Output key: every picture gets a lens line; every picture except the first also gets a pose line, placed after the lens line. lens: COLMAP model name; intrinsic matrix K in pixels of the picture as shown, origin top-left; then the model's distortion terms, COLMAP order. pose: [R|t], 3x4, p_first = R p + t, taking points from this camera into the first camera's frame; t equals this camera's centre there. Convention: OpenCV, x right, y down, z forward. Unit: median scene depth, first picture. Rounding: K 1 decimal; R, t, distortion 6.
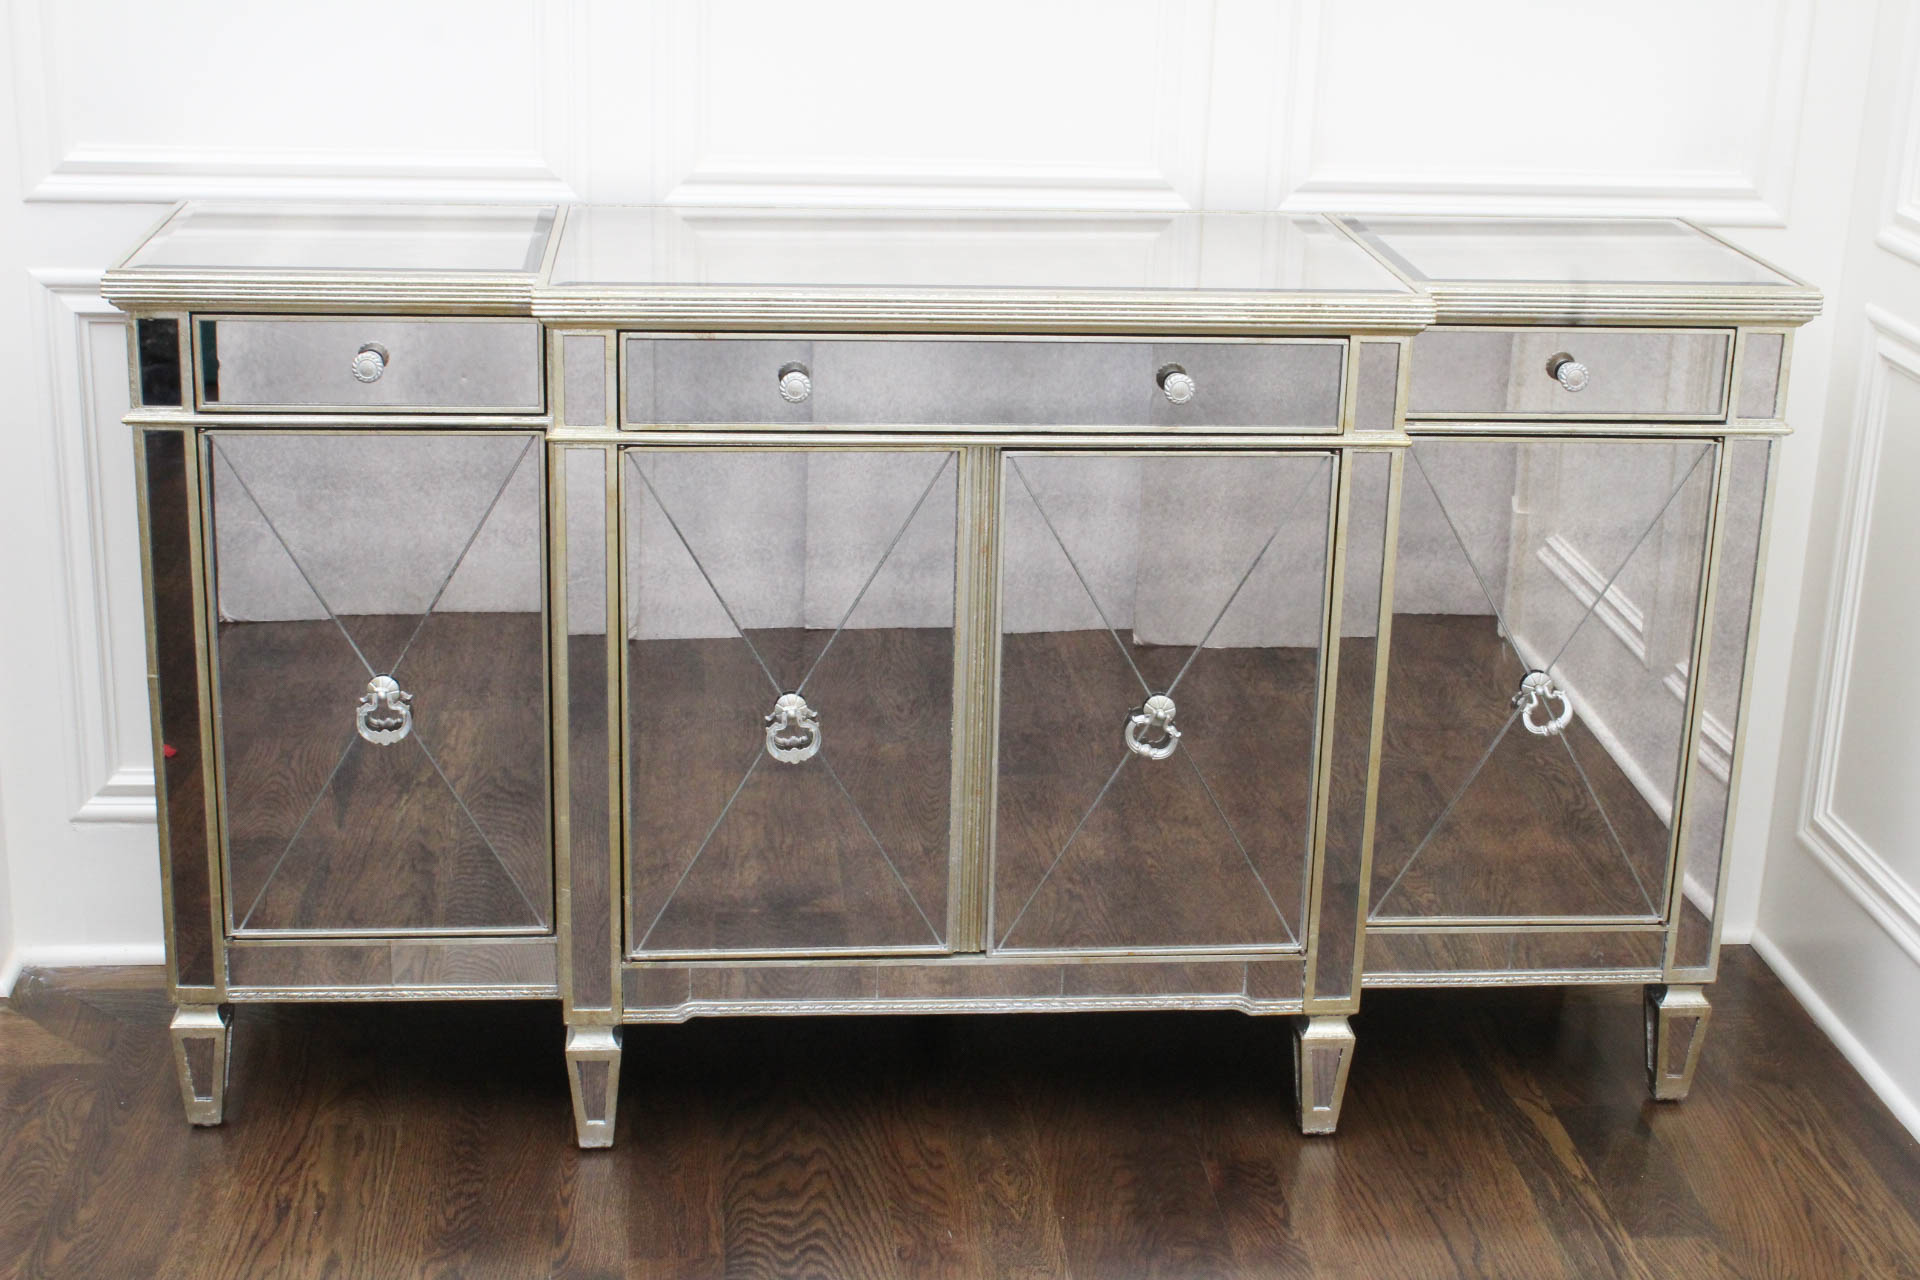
lens RADIAL K [[2882.5, 0, 953.3], [0, 2882.5, 637.3], [0, 0, 1]] dist [-0.040448, 0.000000]
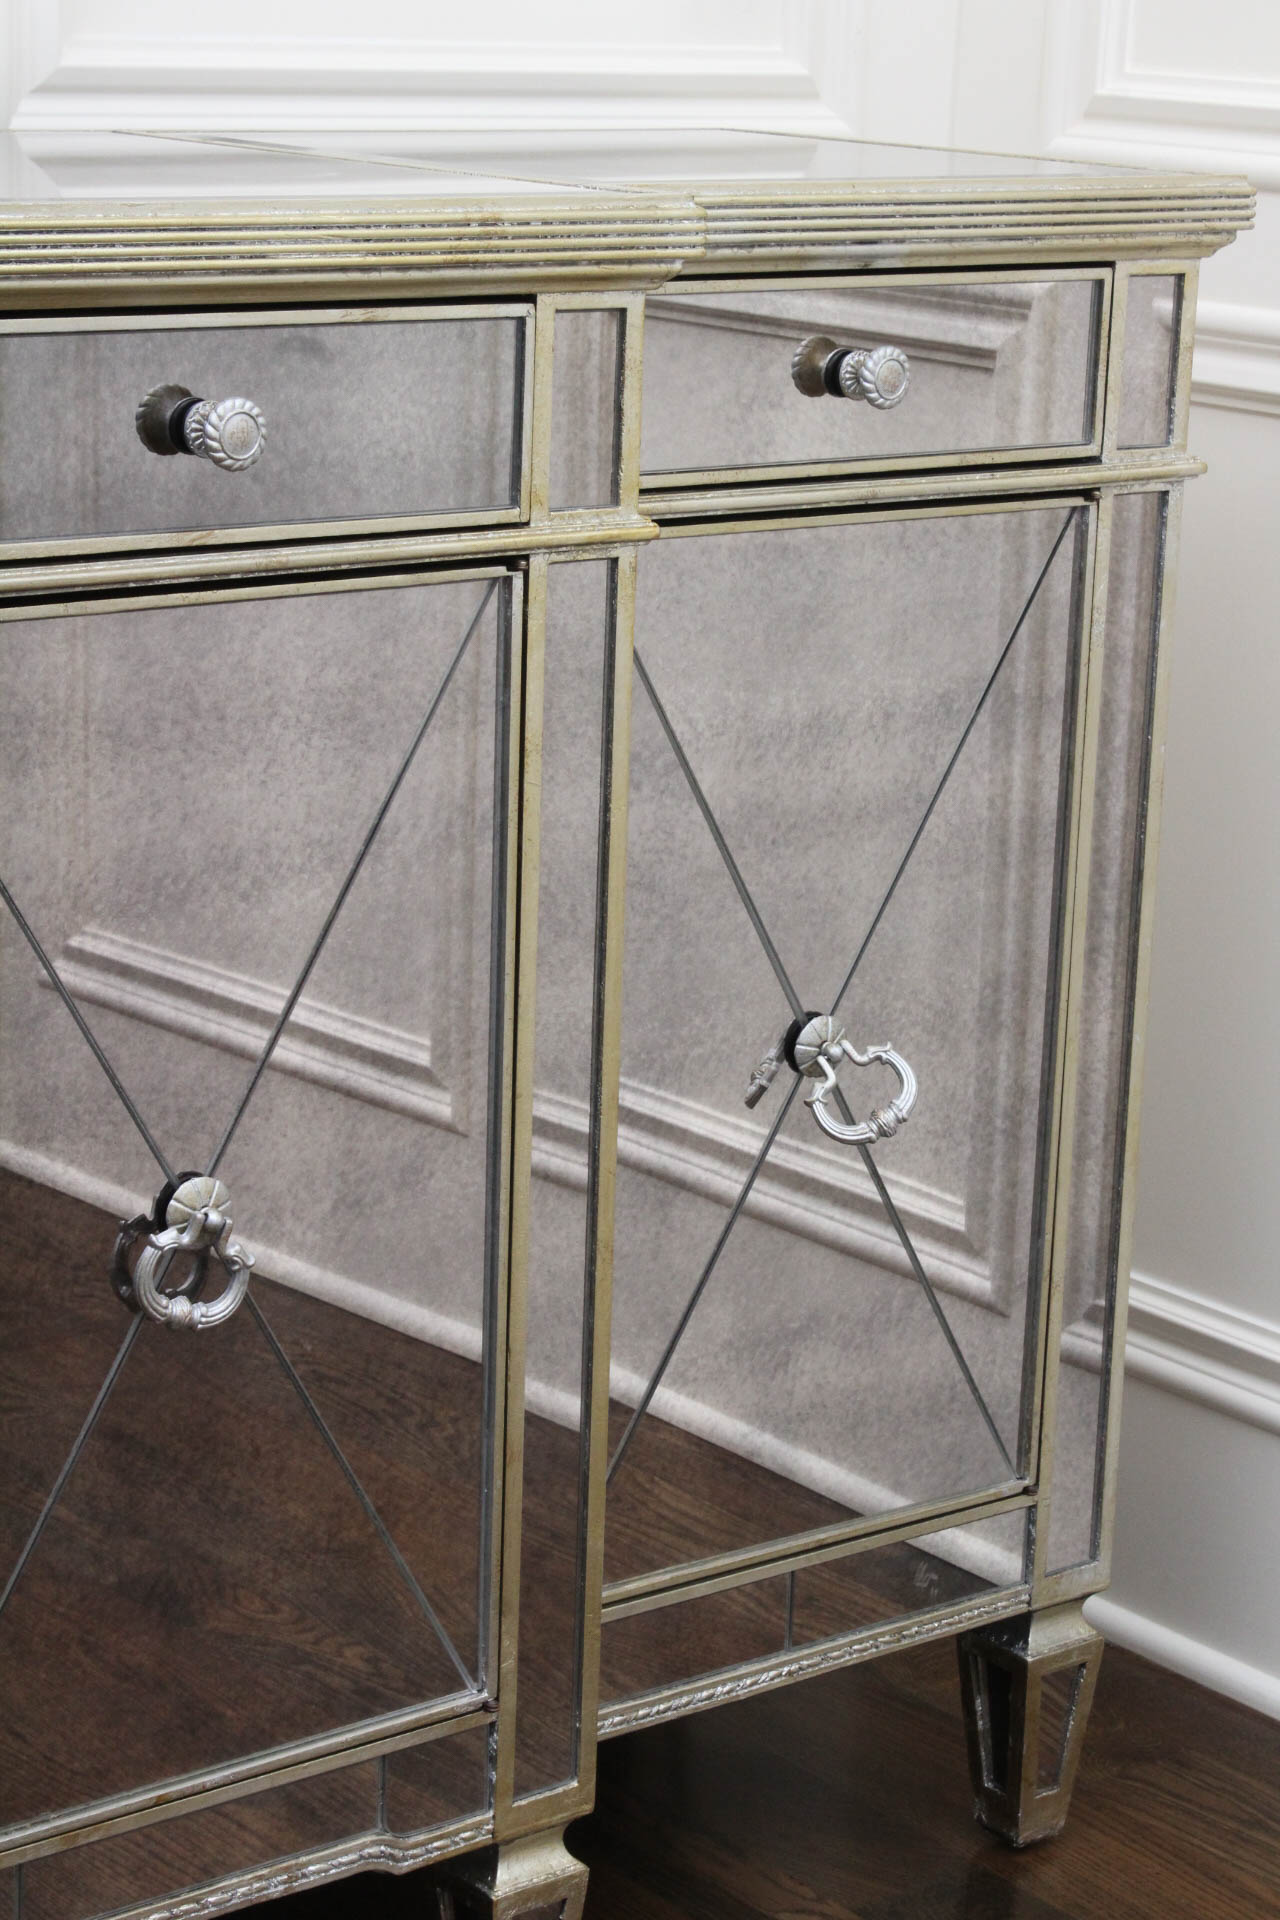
lens RADIAL K [[4212.2, 0, 639.0], [0, 4212.2, 951.5], [0, 0, 1]] dist [0.050464, 0.000000]
pose [[0.829704, -0.129279, 0.543027, -0.209130], [0.161139, 0.986868, -0.011263, 0.004882], [-0.534439, 0.096847, 0.839640, 0.441480]]
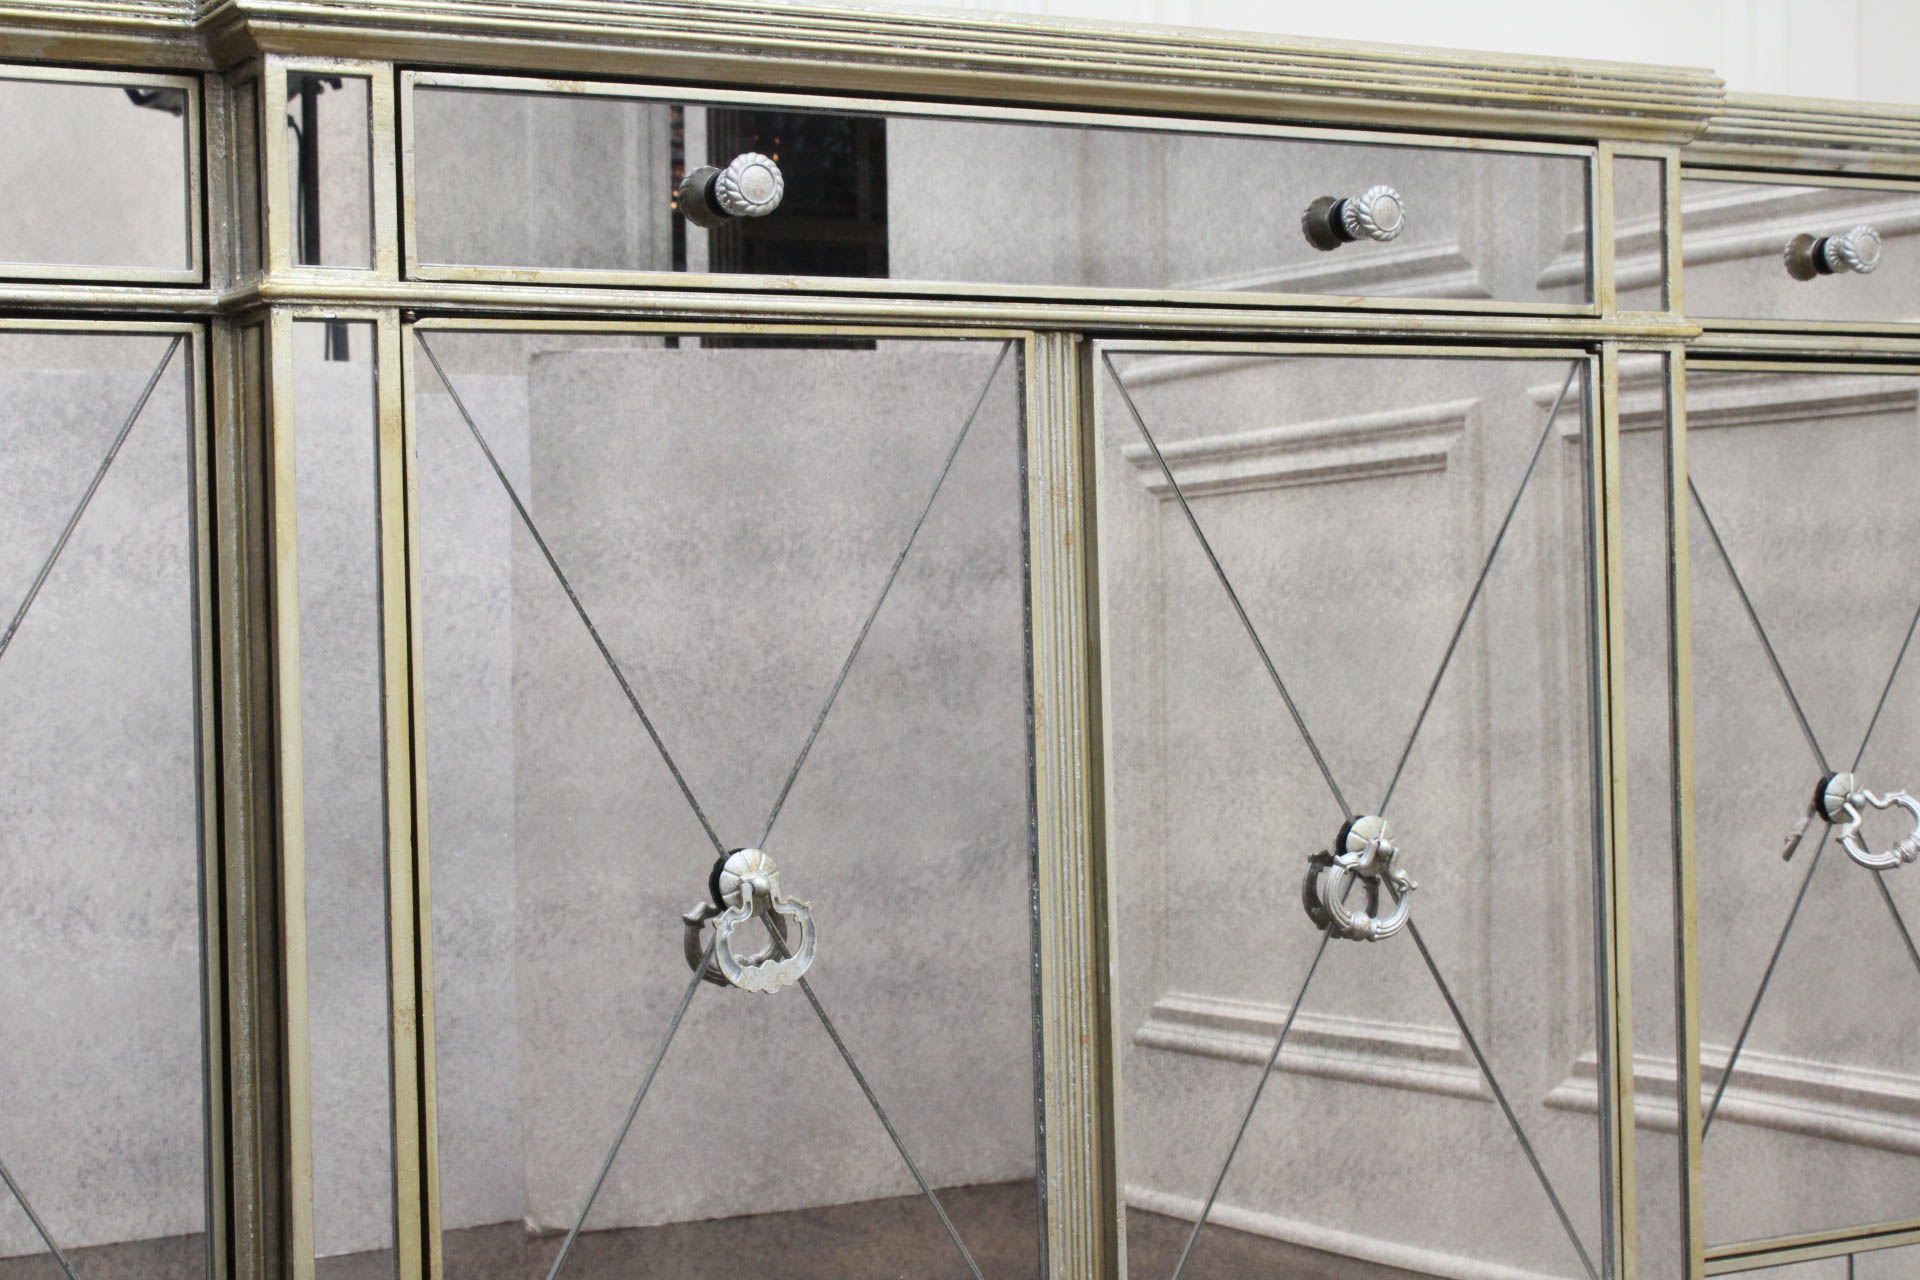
lens RADIAL K [[3302.1, 0, 957.2], [0, 3302.1, 627.8], [0, 0, 1]] dist [-0.004098, 0.000000]
pose [[0.904782, -0.049386, 0.423002, -0.255122], [0.174855, 0.948752, -0.263239, 0.135259], [-0.388324, 0.312138, 0.867049, 0.491957]]
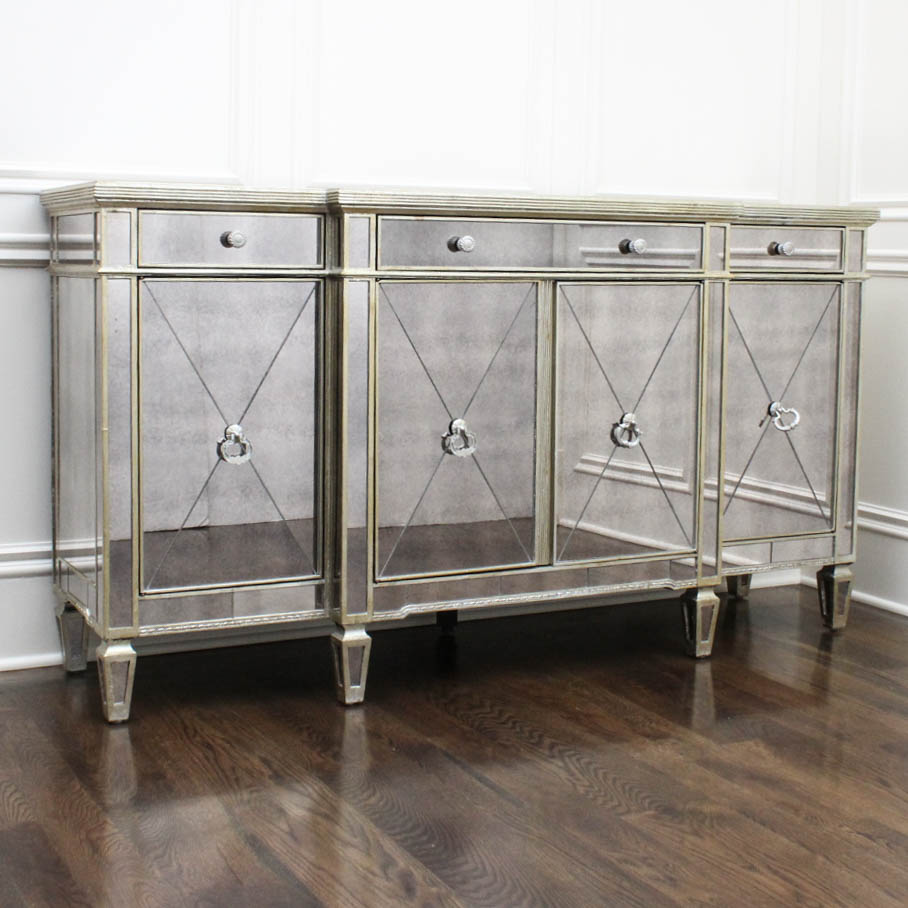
lens RADIAL K [[1549.3, 0, 440.7], [0, 1549.3, 365.2], [0, 0, 1]] dist [-0.073810, 0.000000]
pose [[0.926700, -0.041269, 0.373529, -0.429331], [0.127489, 0.969533, -0.209173, 0.189077], [-0.353516, 0.241461, 0.903727, 0.108723]]
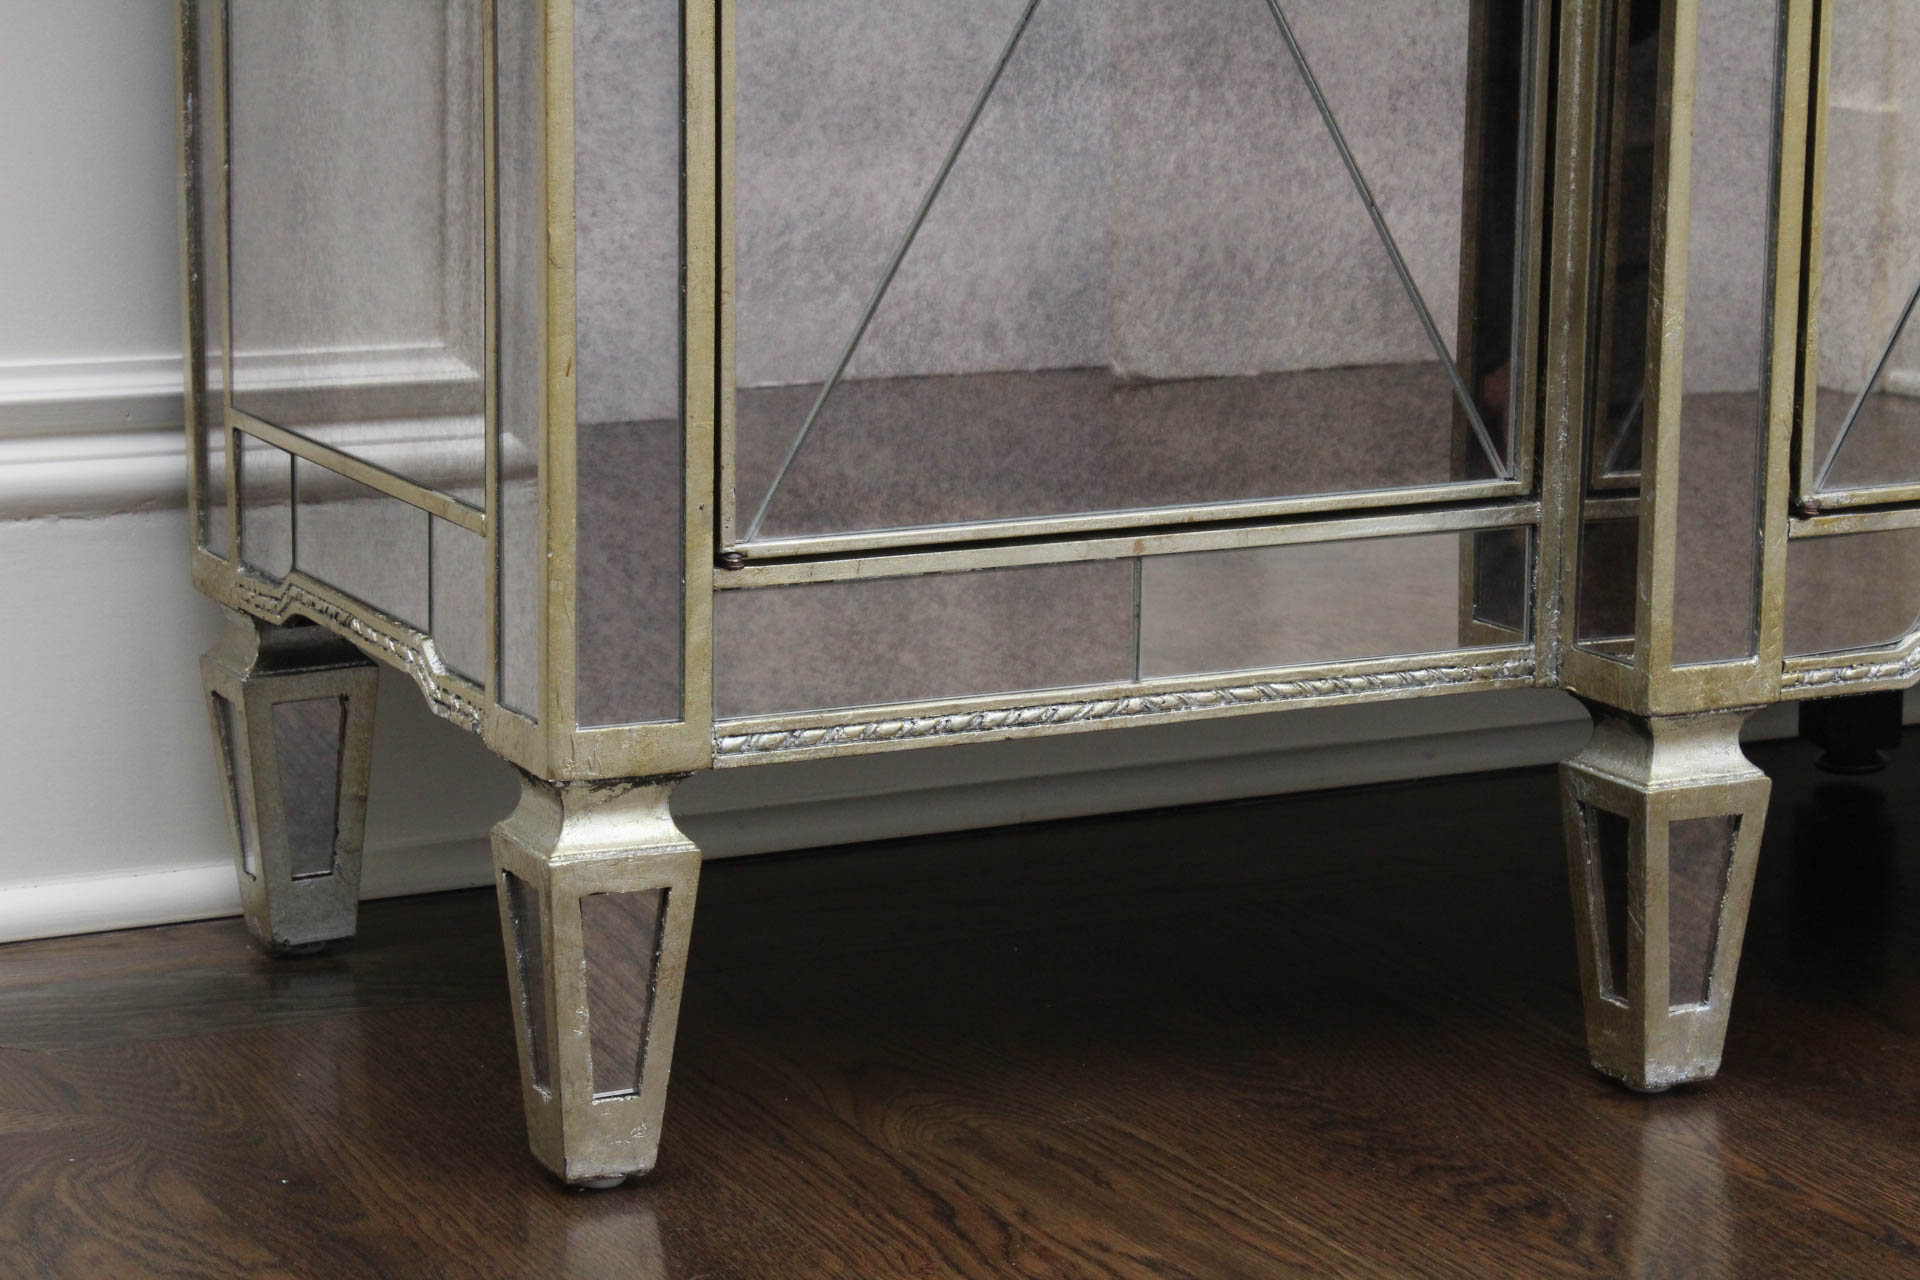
lens RADIAL K [[4605.6, 0, 951.2], [0, 4605.6, 642.6], [0, 0, 1]] dist [0.080101, 0.000000]
pose [[0.924831, -0.088533, 0.369932, -0.437788], [0.128232, 0.988173, -0.084087, 0.166612], [-0.358112, 0.125204, 0.925246, 0.509342]]
